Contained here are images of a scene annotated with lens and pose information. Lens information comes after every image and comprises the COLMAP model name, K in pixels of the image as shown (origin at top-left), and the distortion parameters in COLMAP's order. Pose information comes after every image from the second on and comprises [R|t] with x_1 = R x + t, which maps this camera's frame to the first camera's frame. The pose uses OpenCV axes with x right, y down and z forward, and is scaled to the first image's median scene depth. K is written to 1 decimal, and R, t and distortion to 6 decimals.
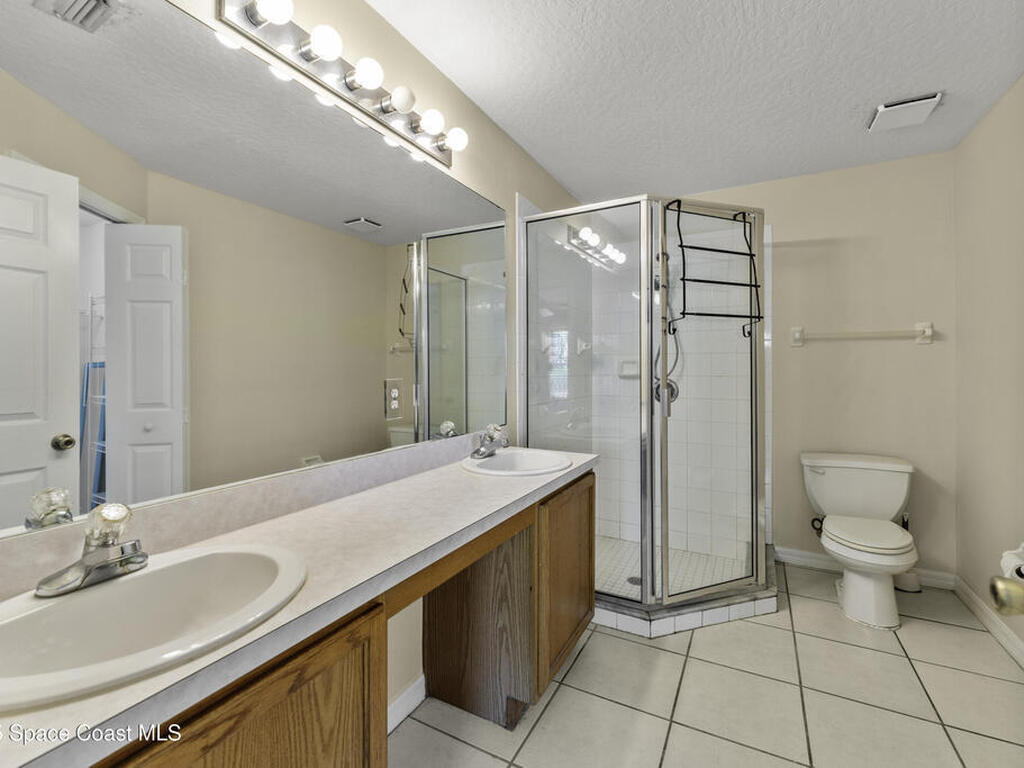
lens RADIAL K [[458.2, 0, 512.2], [0, 458.2, 374.3], [0, 0, 1]] dist [-0.000962, -0.000186]
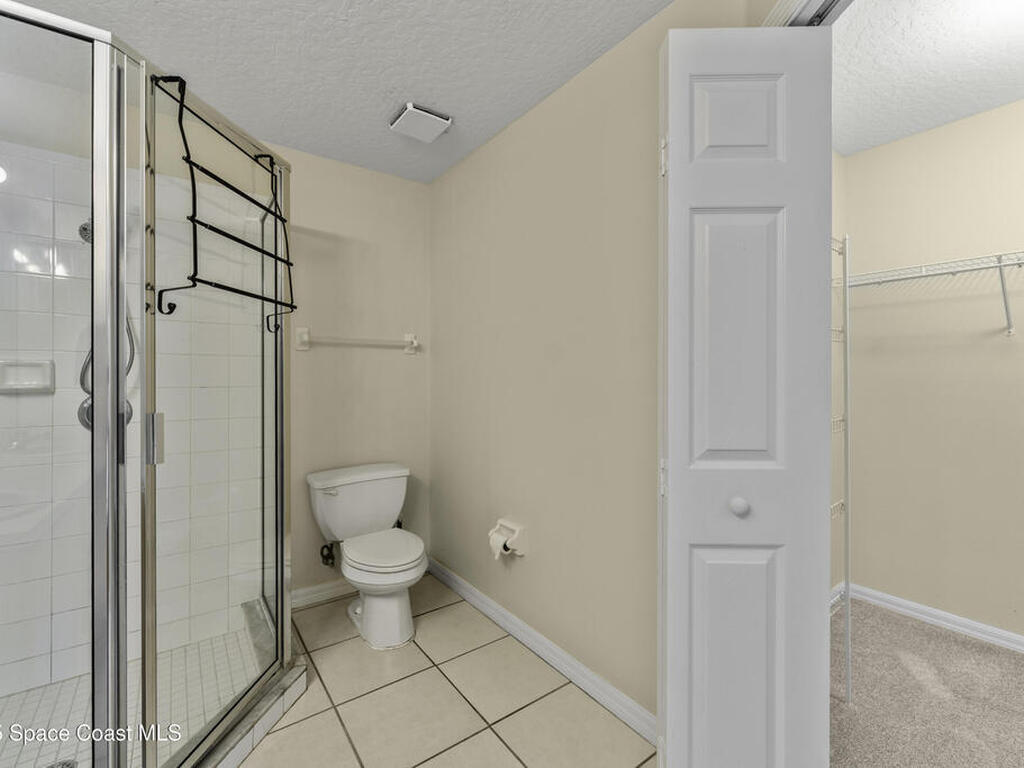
lens RADIAL K [[458.2, 0, 512.2], [0, 458.2, 374.3], [0, 0, 1]] dist [-0.000962, -0.000186]
pose [[0.438245, 0.005367, 0.898839, 0.029948], [0.010996, 0.999875, -0.011331, -0.002759], [-0.898788, 0.014850, 0.438132, 0.338314]]
